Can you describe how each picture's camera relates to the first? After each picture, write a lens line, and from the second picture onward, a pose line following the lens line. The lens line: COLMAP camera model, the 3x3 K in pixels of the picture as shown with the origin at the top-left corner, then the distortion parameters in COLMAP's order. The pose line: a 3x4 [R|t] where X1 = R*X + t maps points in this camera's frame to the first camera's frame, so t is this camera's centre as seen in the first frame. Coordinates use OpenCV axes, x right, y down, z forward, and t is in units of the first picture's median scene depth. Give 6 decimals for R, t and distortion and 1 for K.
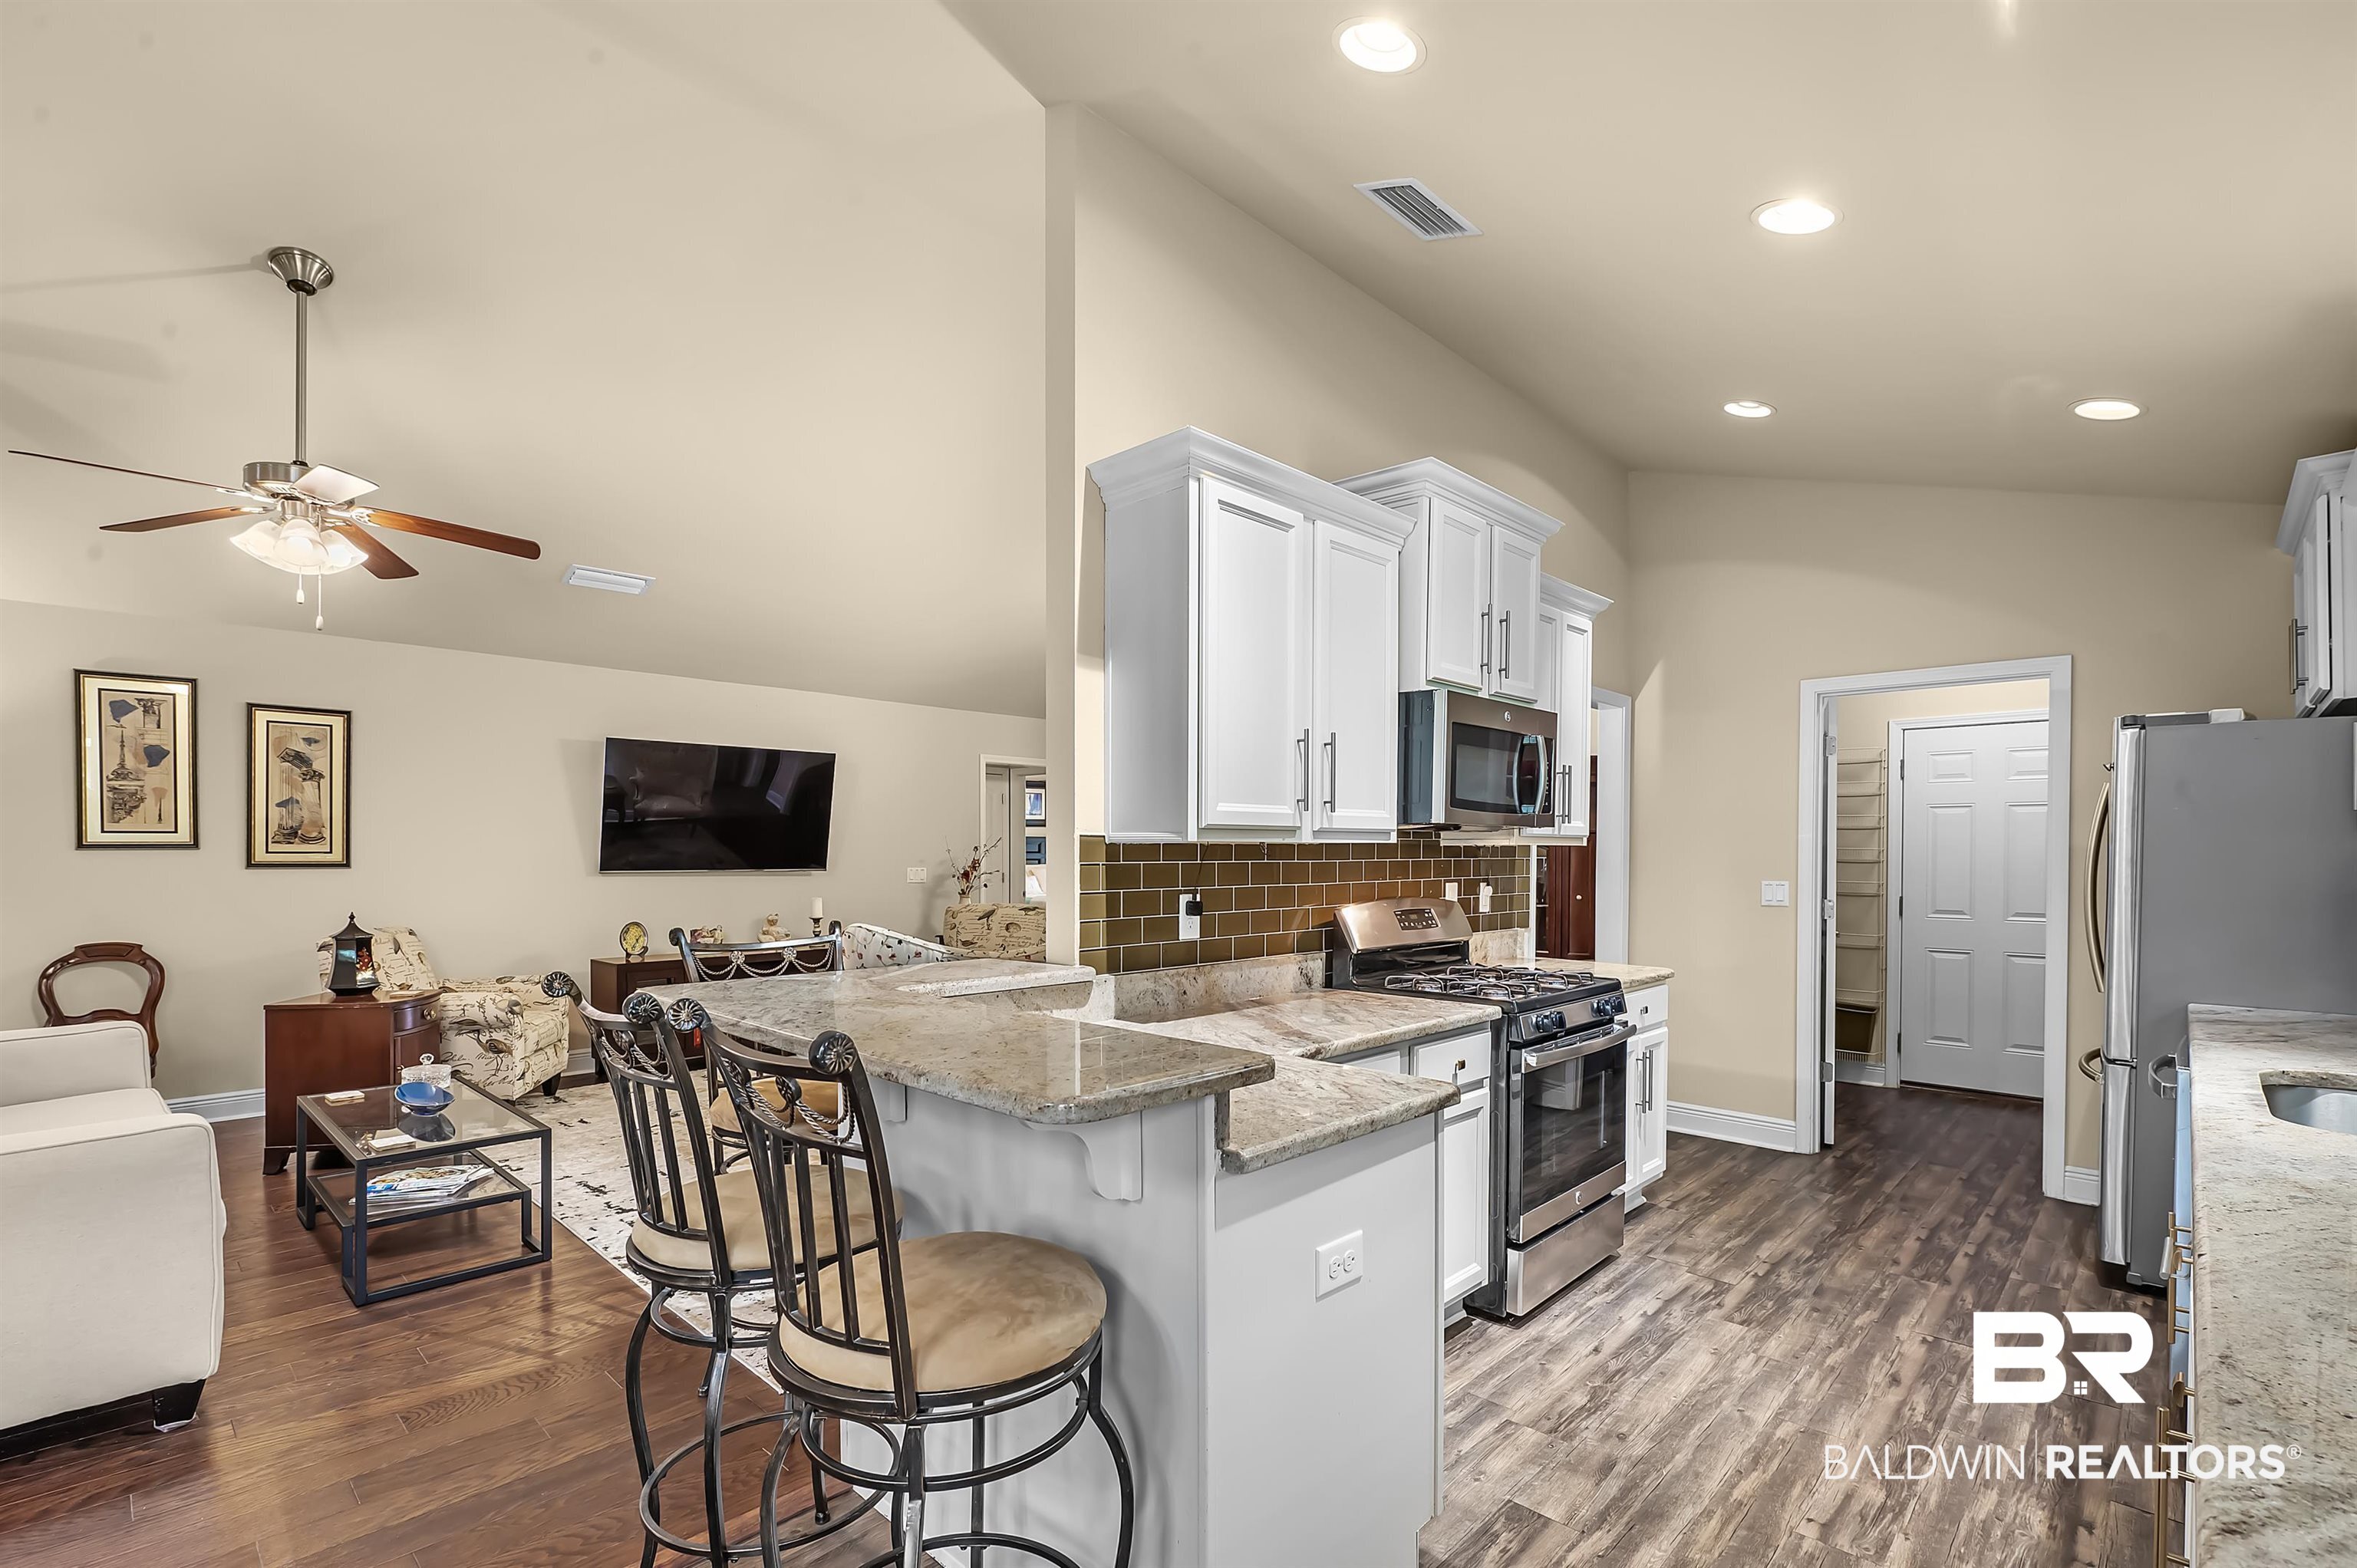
lens RADIAL K [[1079.8, 0, 1225.0], [0, 1079.8, 861.2], [0, 0, 1]] dist [-0.002203, -0.000322]
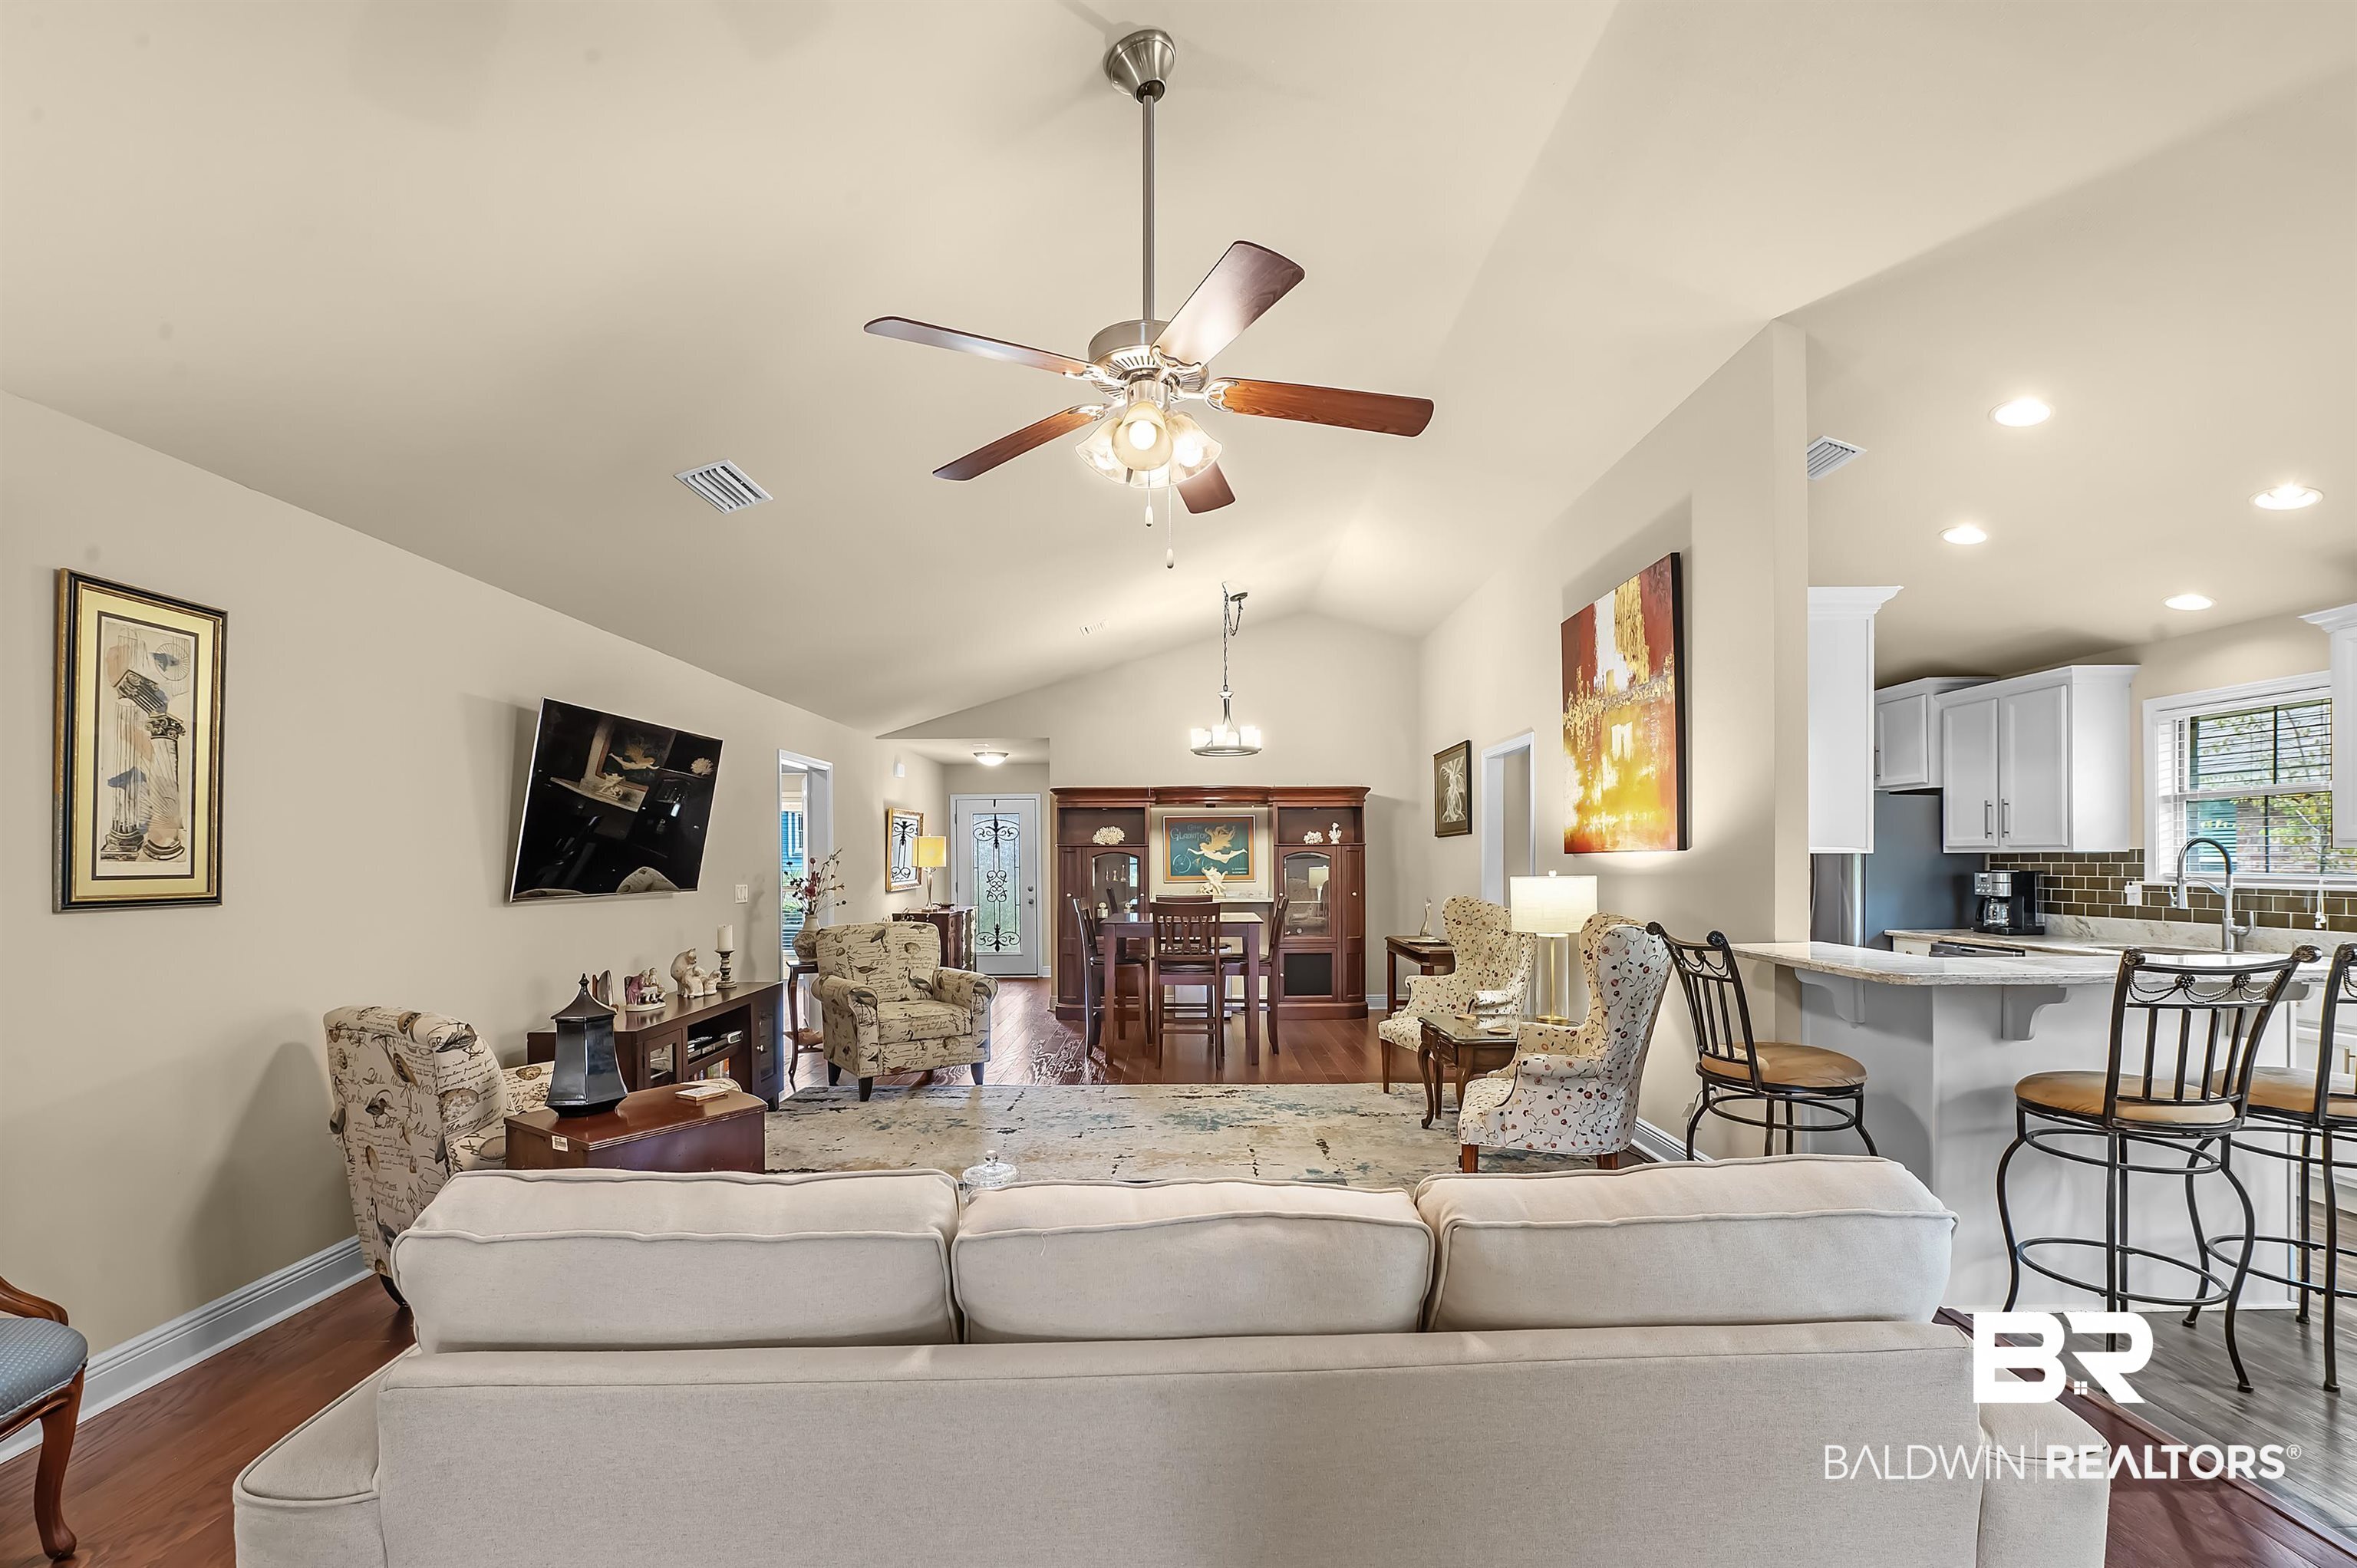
lens RADIAL K [[1017.4, 0, 1190.3], [0, 1017.4, 859.3], [0, 0, 1]] dist [-0.005886, -0.001691]
pose [[0.718952, -0.006097, 0.695033, -0.852900], [0.011671, 0.999926, -0.003302, -0.009403], [-0.694962, 0.010486, 0.718970, 0.321830]]
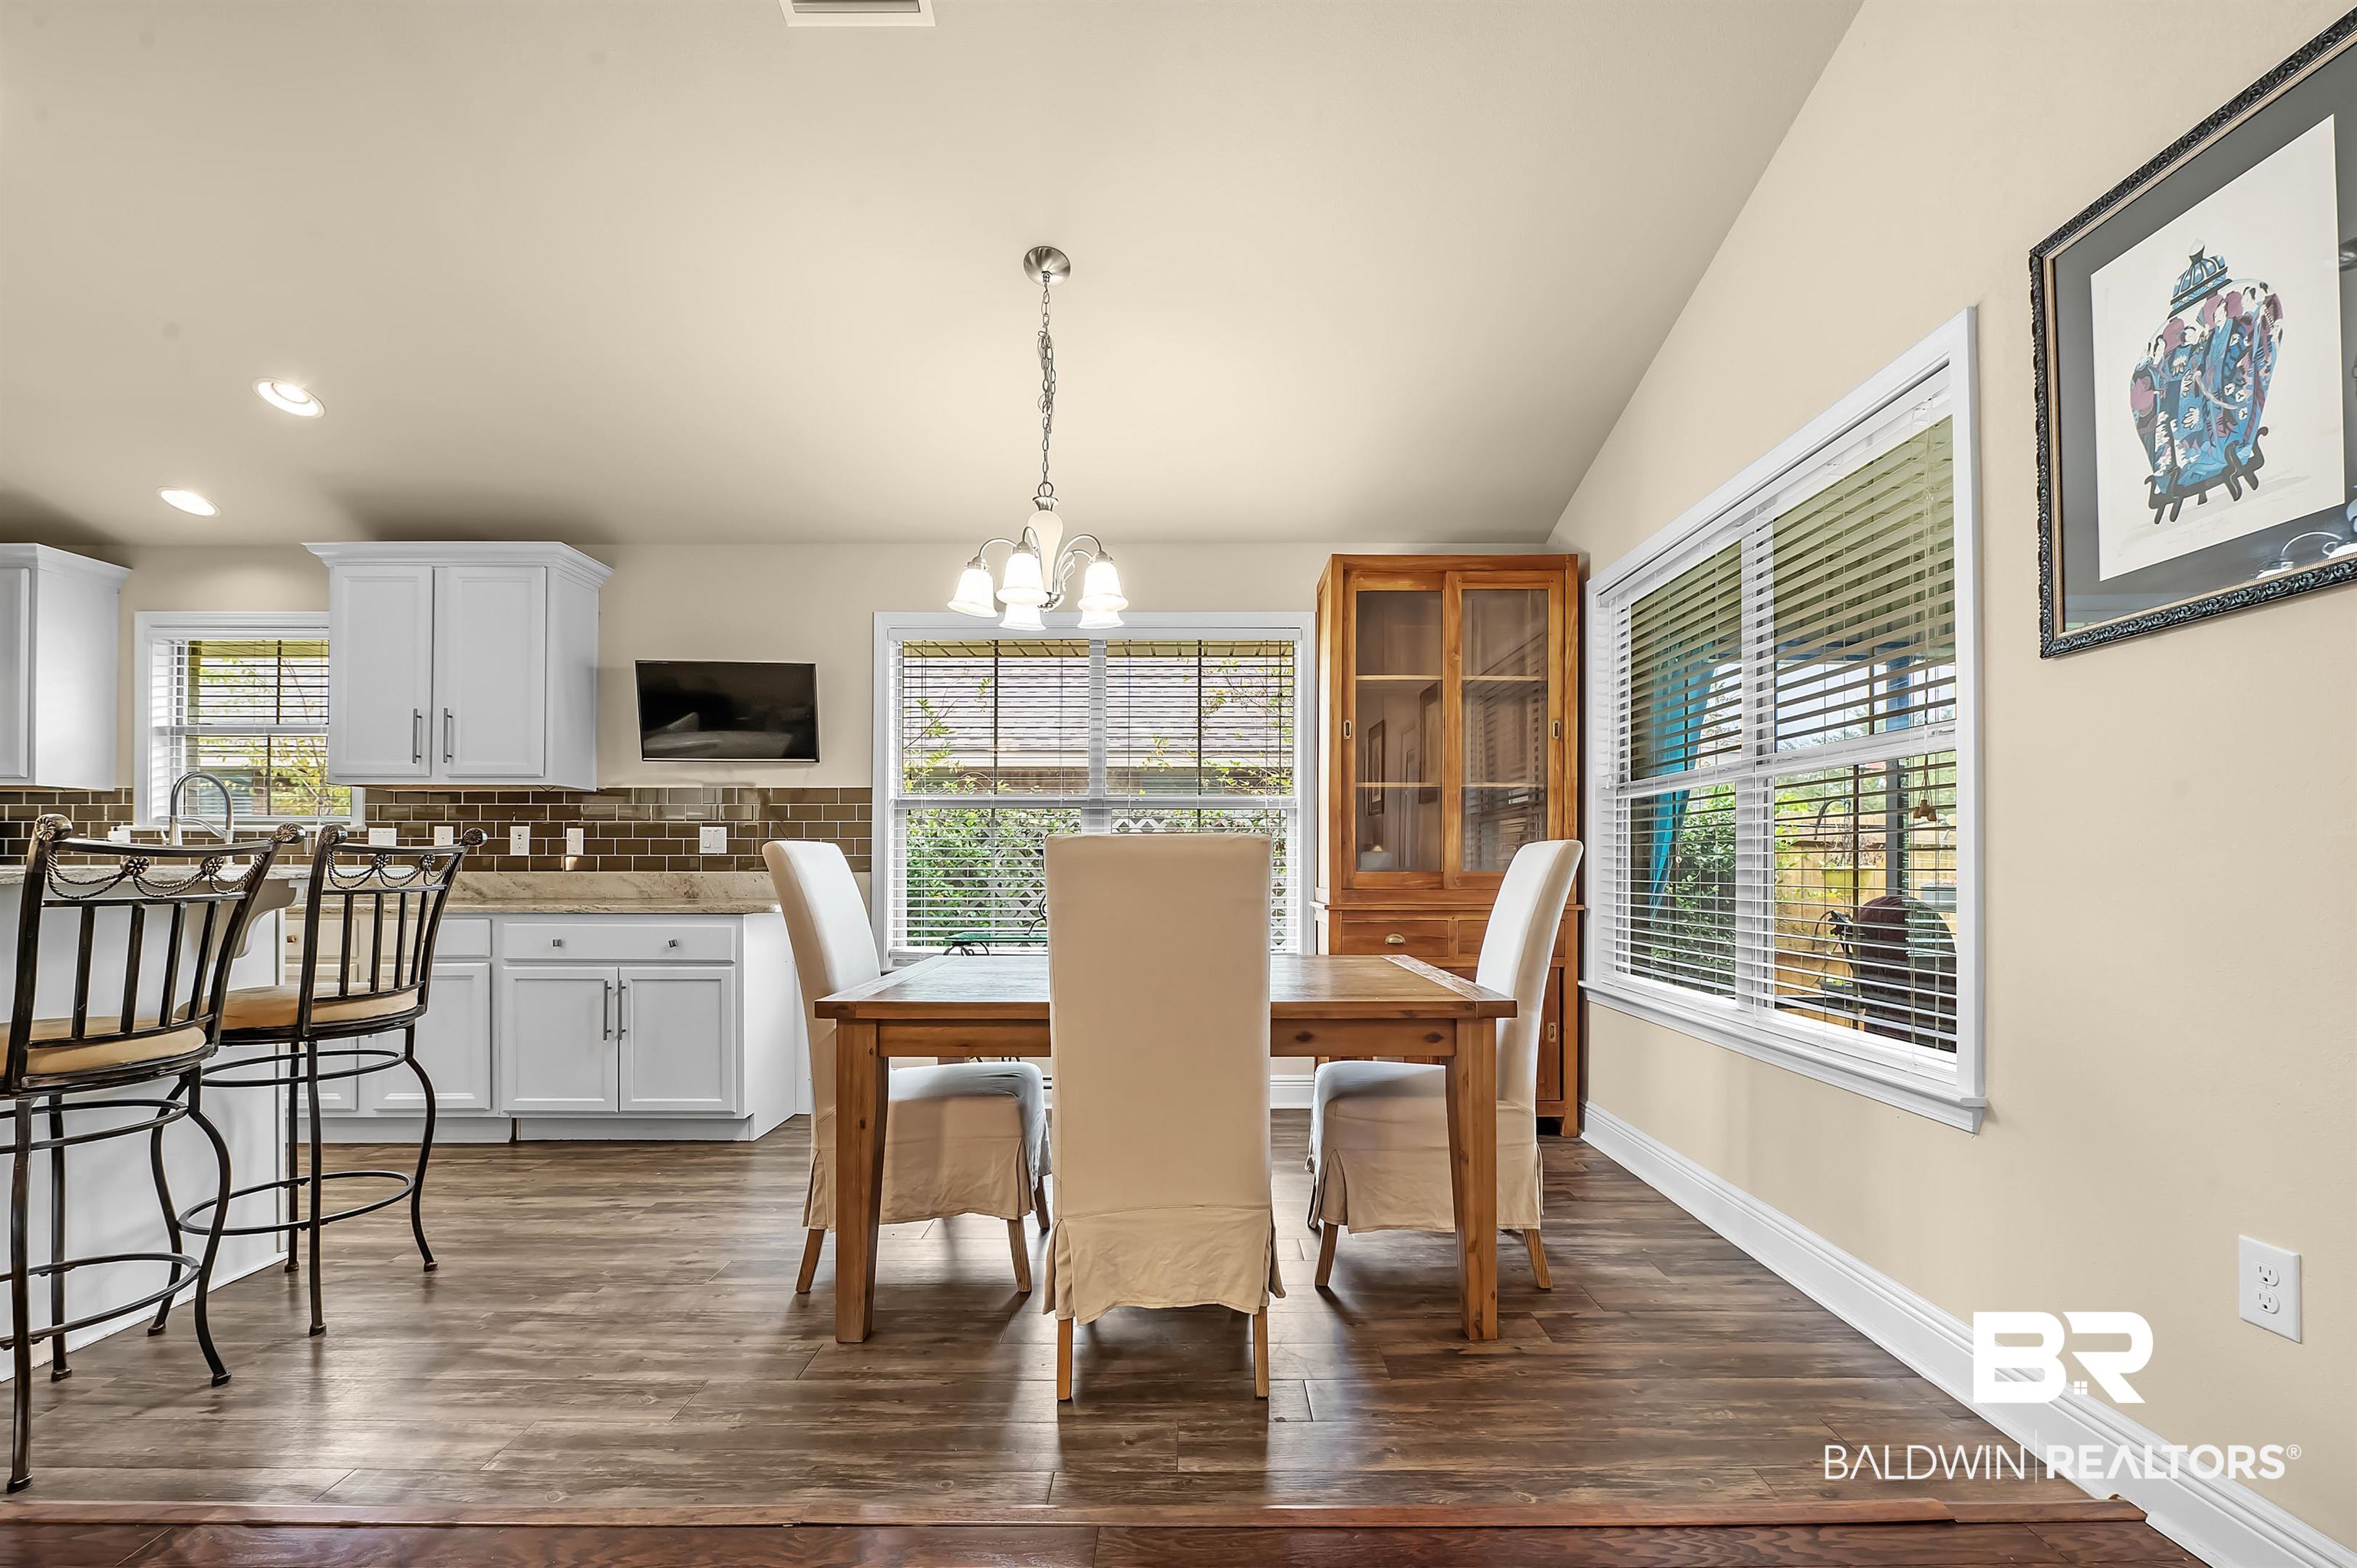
lens RADIAL K [[1003.8, 0, 1190.8], [0, 1003.8, 858.9], [0, 0, 1]] dist [-0.003771, -0.001069]
pose [[-0.681224, 0.001059, 0.732075, -0.690521], [0.003842, 0.999990, 0.002129, 0.048966], [-0.732065, 0.004263, -0.681221, 0.306818]]
